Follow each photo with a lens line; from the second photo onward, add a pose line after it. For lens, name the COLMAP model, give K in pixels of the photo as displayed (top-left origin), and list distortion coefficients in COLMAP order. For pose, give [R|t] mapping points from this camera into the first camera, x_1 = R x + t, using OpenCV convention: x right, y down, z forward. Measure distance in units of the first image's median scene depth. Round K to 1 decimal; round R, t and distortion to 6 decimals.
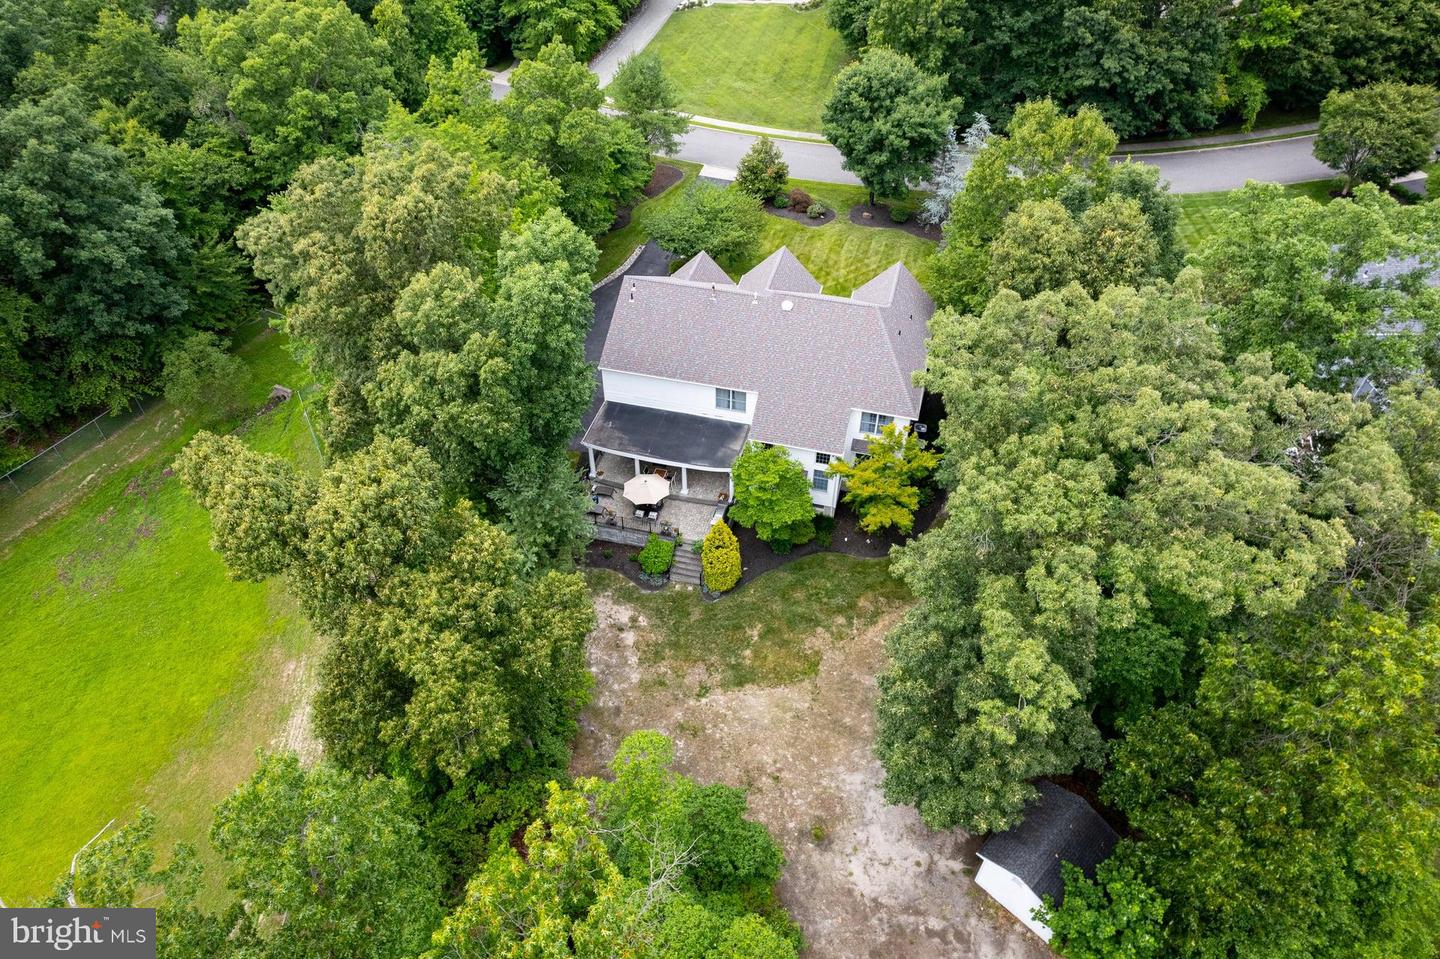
lens RADIAL K [[894.8, 0, 720.0], [0, 894.8, 479.5], [0, 0, 1]] dist [-0.079859, 0.084889]
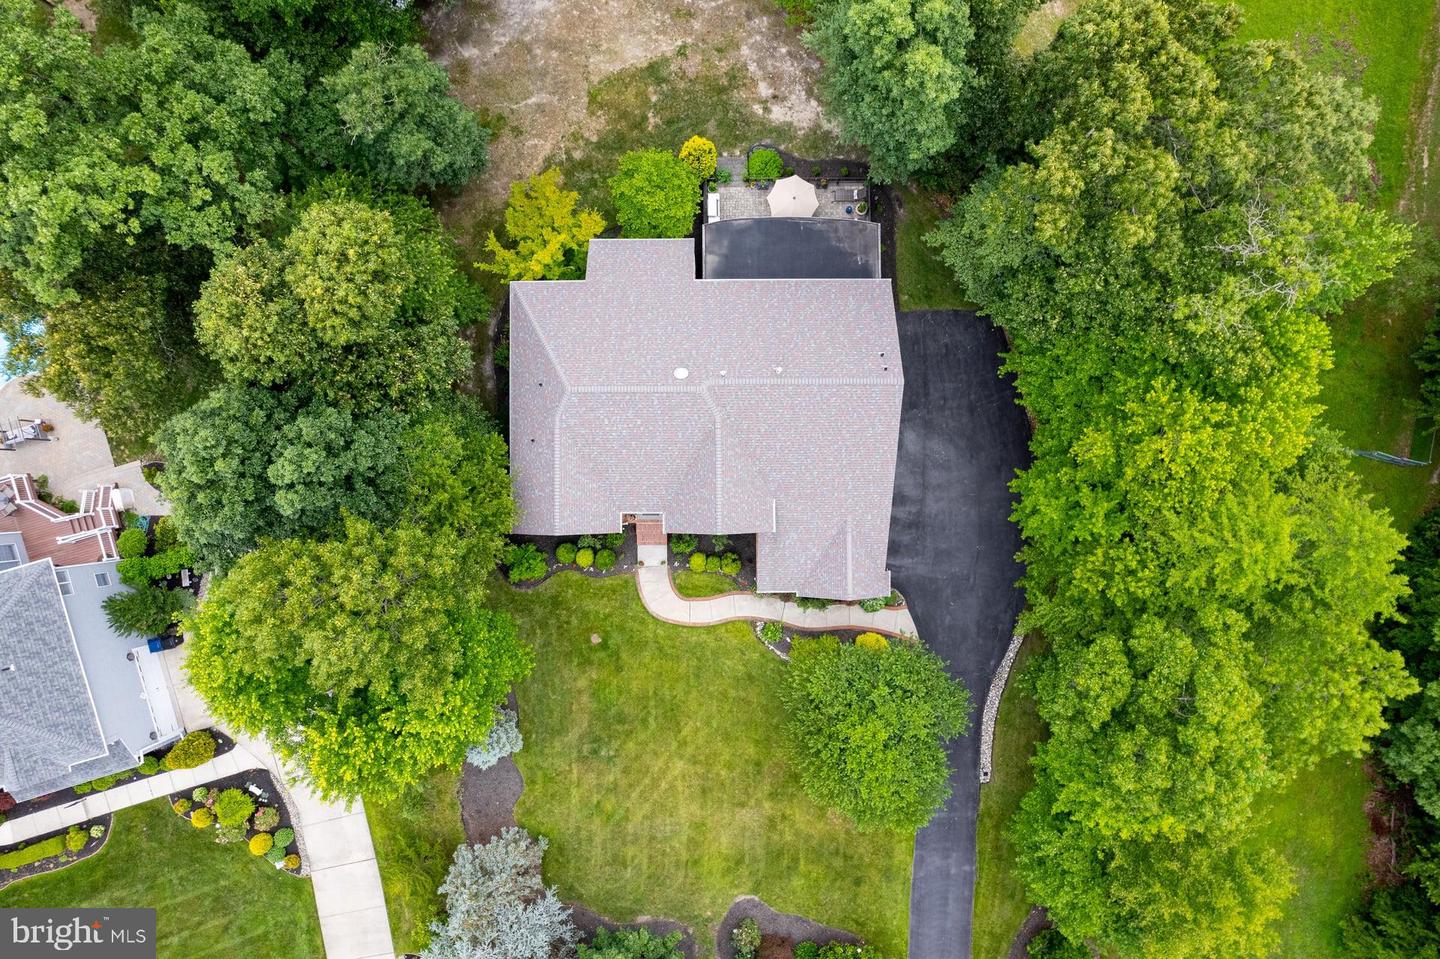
lens RADIAL K [[894.8, 0, 720.0], [0, 894.8, 479.5], [0, 0, 1]] dist [-0.079859, 0.084889]
pose [[-0.965416, 0.260707, 0.001971, 0.064724], [-0.180343, -0.673244, 0.717091, -0.819503], [0.188277, 0.691936, 0.696977, 0.520485]]
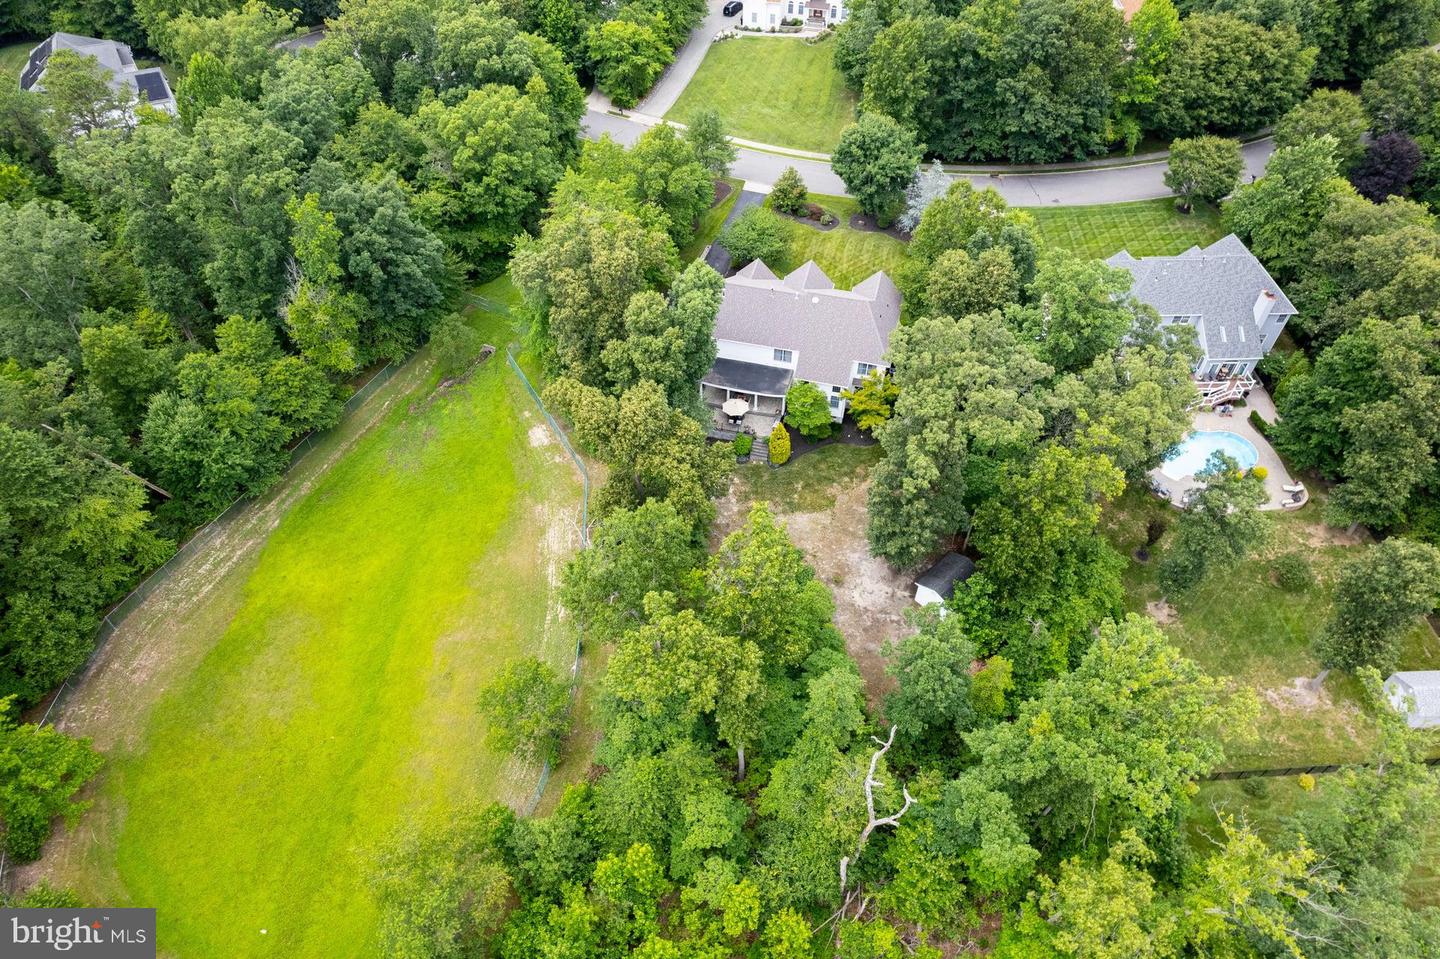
lens RADIAL K [[894.8, 0, 720.0], [0, 894.8, 479.5], [0, 0, 1]] dist [-0.079859, 0.084889]
pose [[0.999919, -0.005460, 0.011472, -0.129900], [0.004588, 0.997197, 0.074681, 0.020517], [-0.011848, -0.074622, 0.997141, -0.734924]]
